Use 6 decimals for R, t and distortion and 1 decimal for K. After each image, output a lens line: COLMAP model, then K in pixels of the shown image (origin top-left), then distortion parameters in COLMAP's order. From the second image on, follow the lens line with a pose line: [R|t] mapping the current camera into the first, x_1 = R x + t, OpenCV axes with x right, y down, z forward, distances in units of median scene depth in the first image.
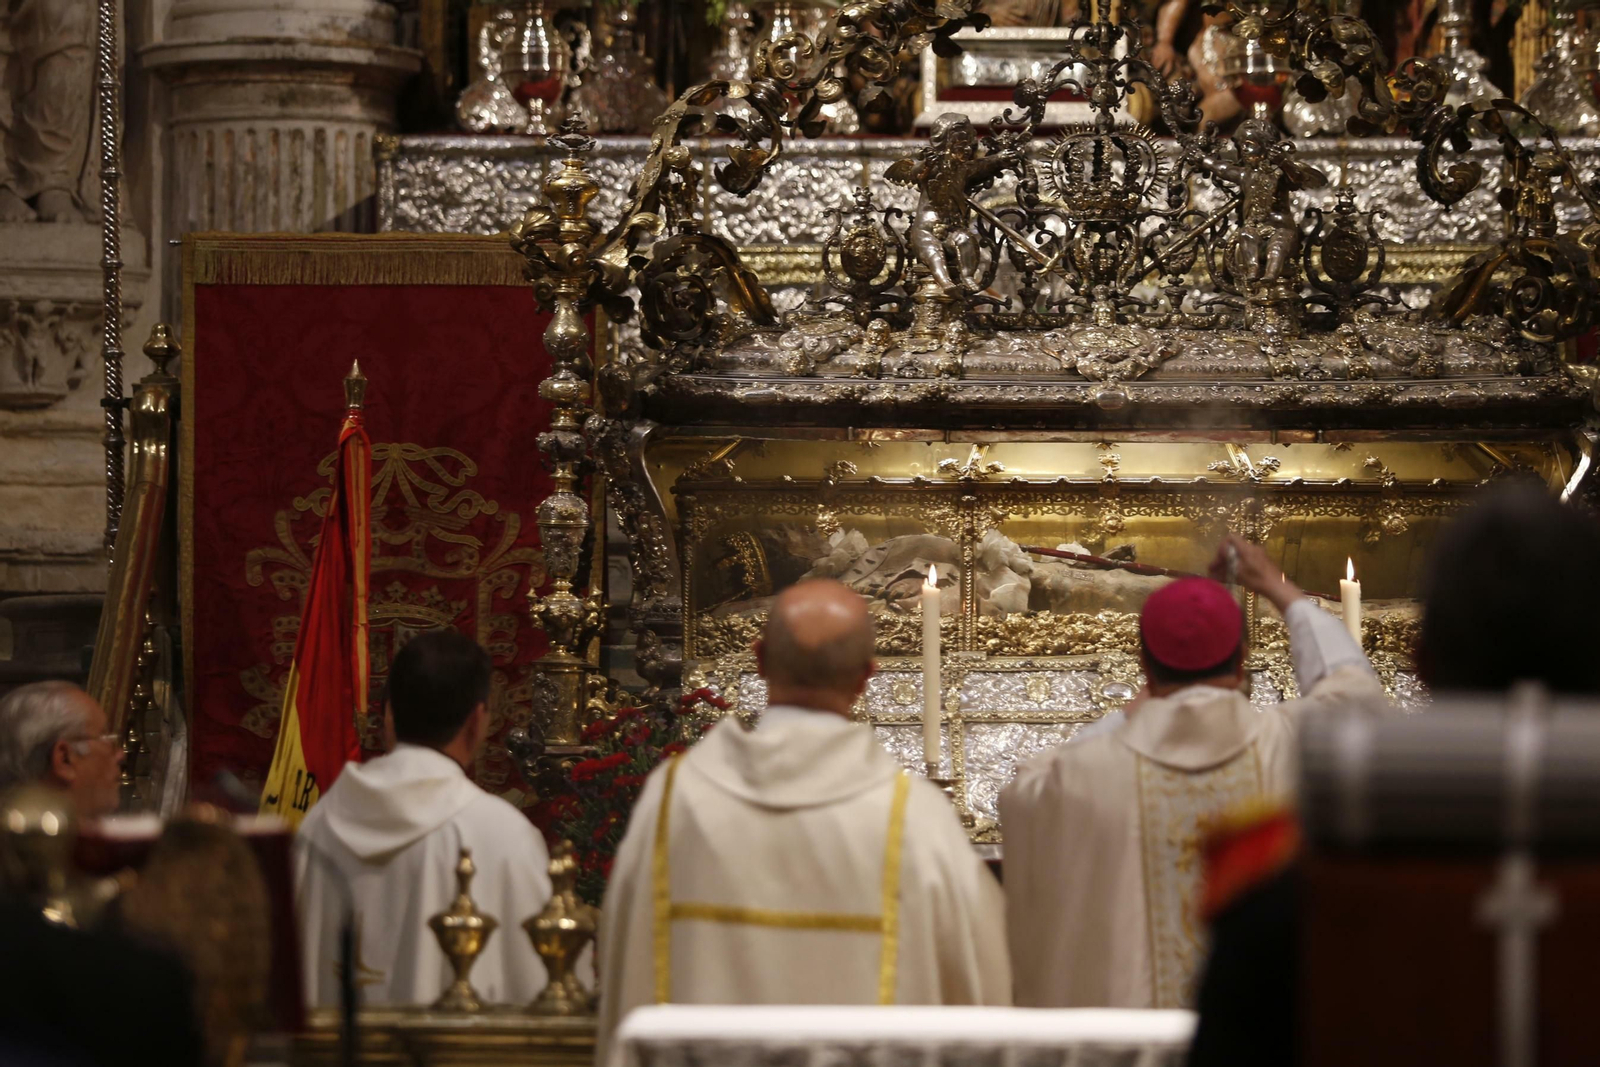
lens RADIAL K [[6298.5, 0, 771.6], [0, 6298.5, 538.5], [0, 0, 1]] dist [0.305235, 4.846338]
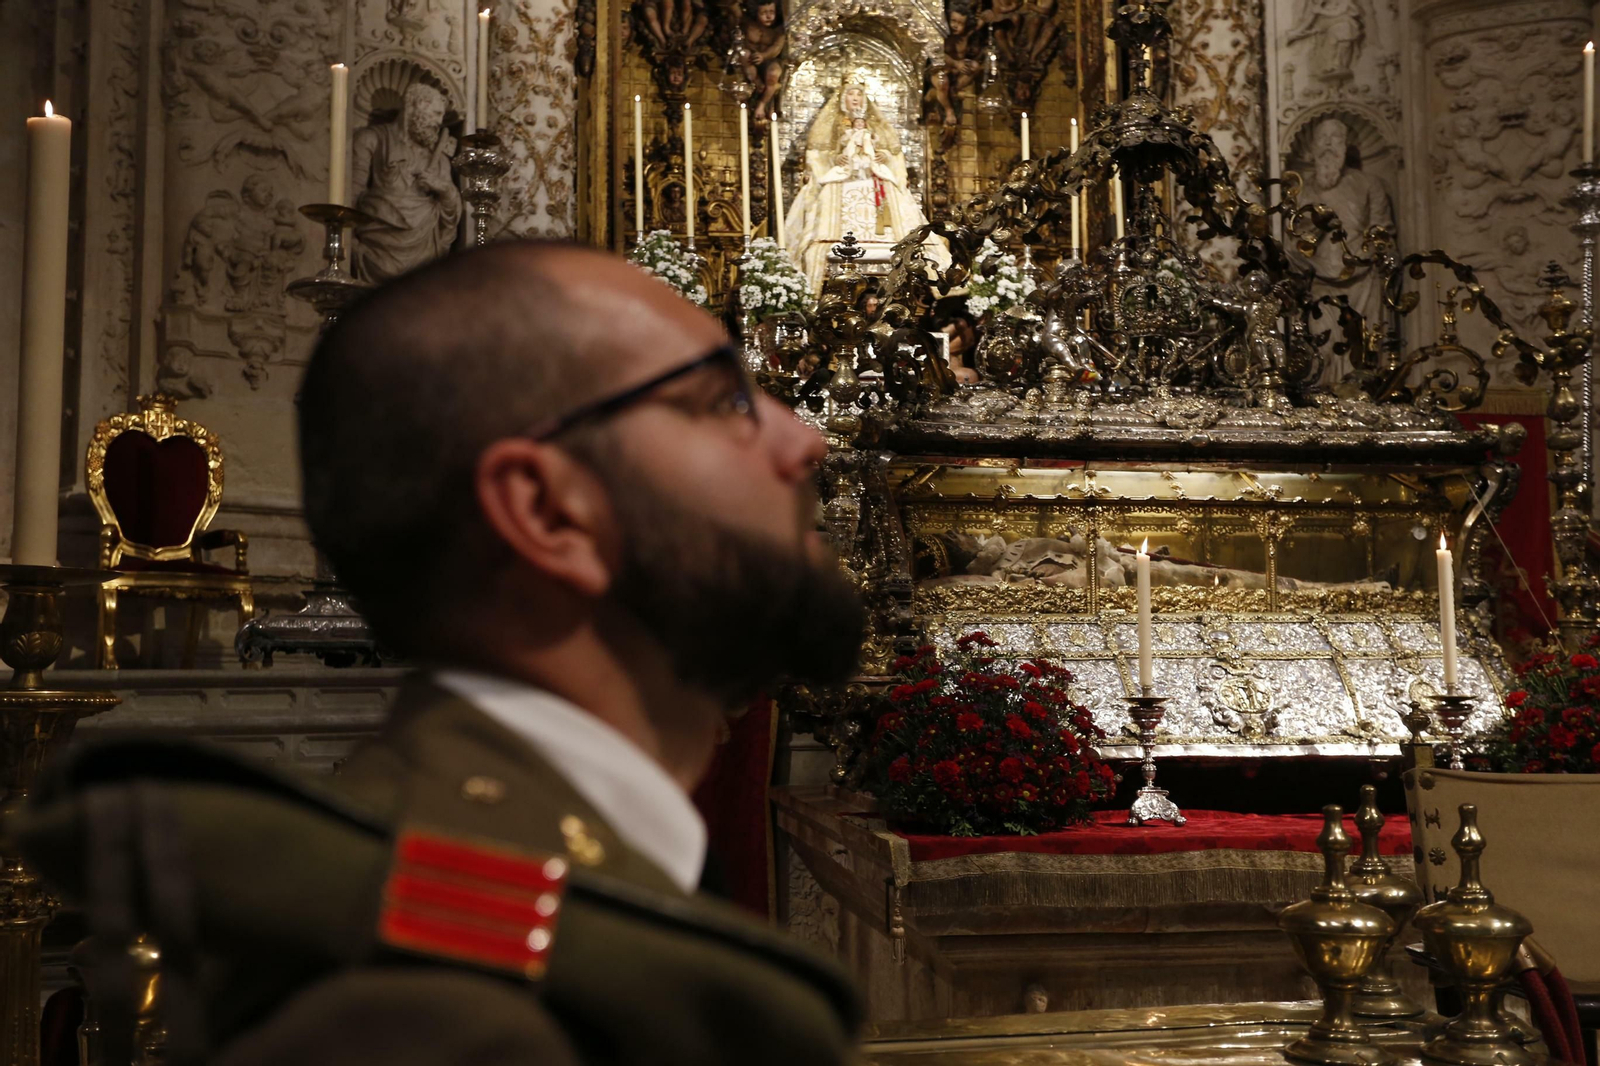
lens RADIAL K [[1681.7, 0, 796.4], [0, 1681.7, 531.7], [0, 0, 1]] dist [0.004478, 0.130322]
pose [[0.989323, 0.007211, 0.145558, -0.096064], [0.001643, 0.998160, -0.060611, 0.023008], [-0.145727, 0.060203, 0.987491, 0.616676]]
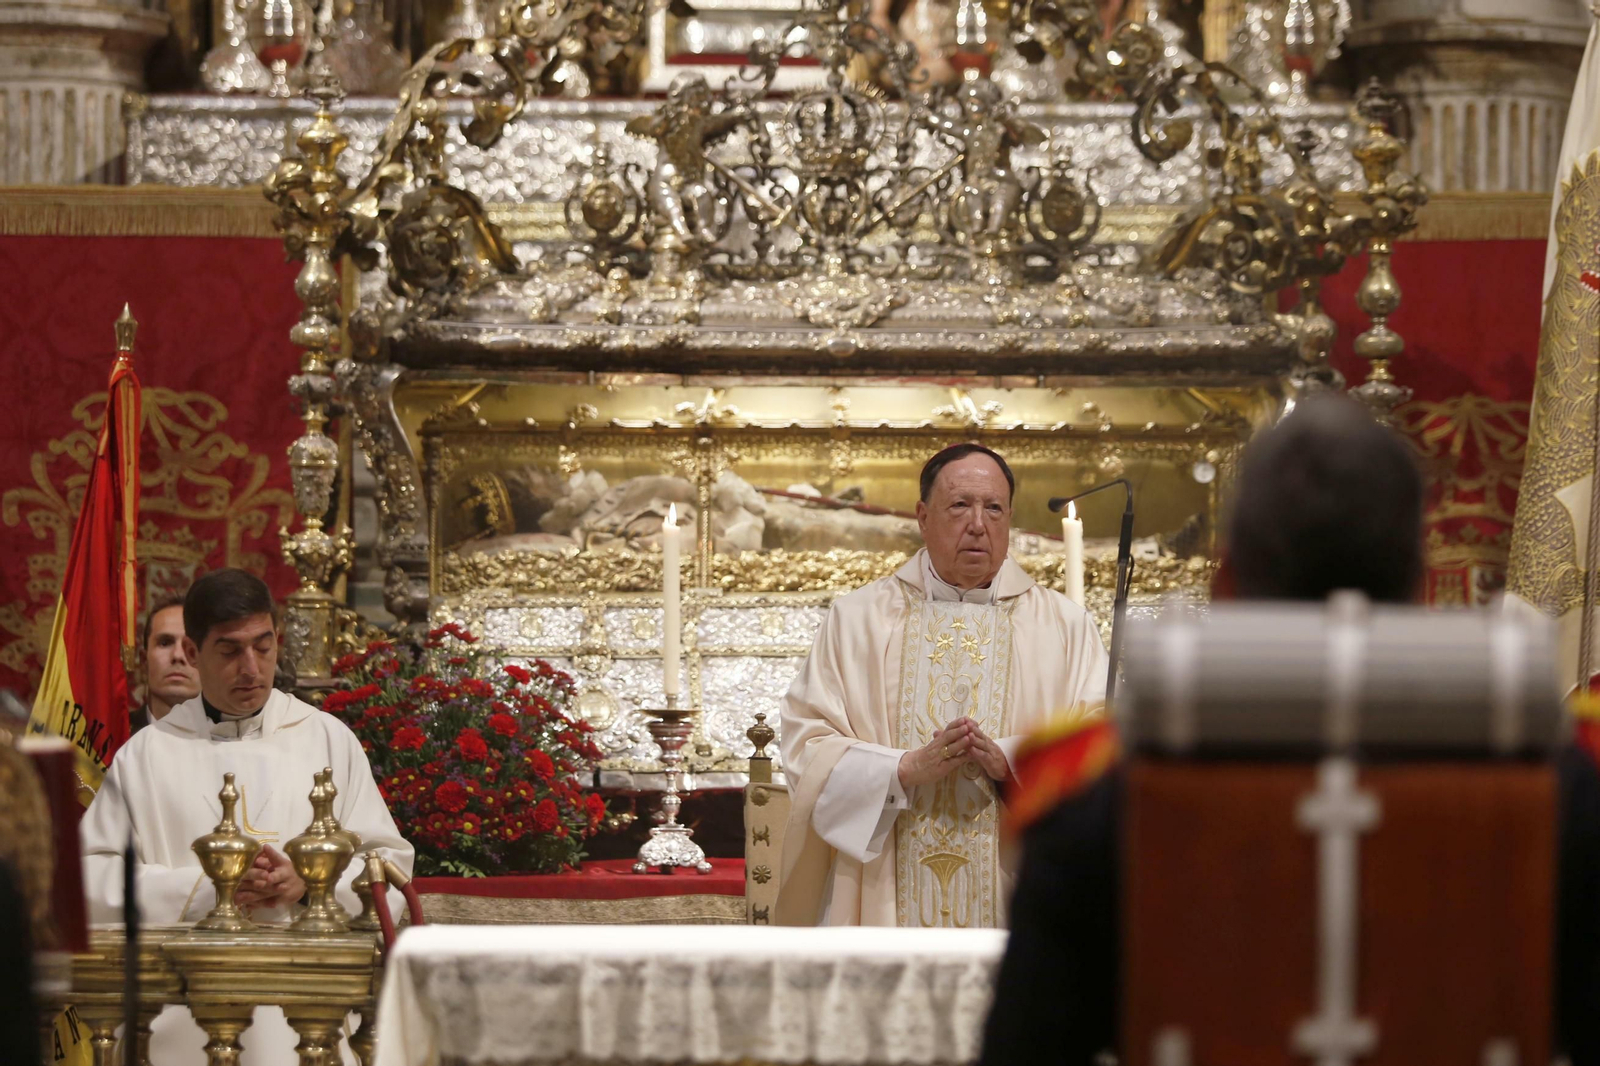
lens RADIAL K [[5896.7, 0, 763.7], [0, 5896.7, 530.2], [0, 0, 1]] dist [0.140096, 4.787399]
pose [[0.998816, 0.001807, 0.048606, -0.006332], [-0.002067, 0.999984, 0.005301, 0.003160], [-0.048596, -0.005395, 0.998804, 0.027223]]
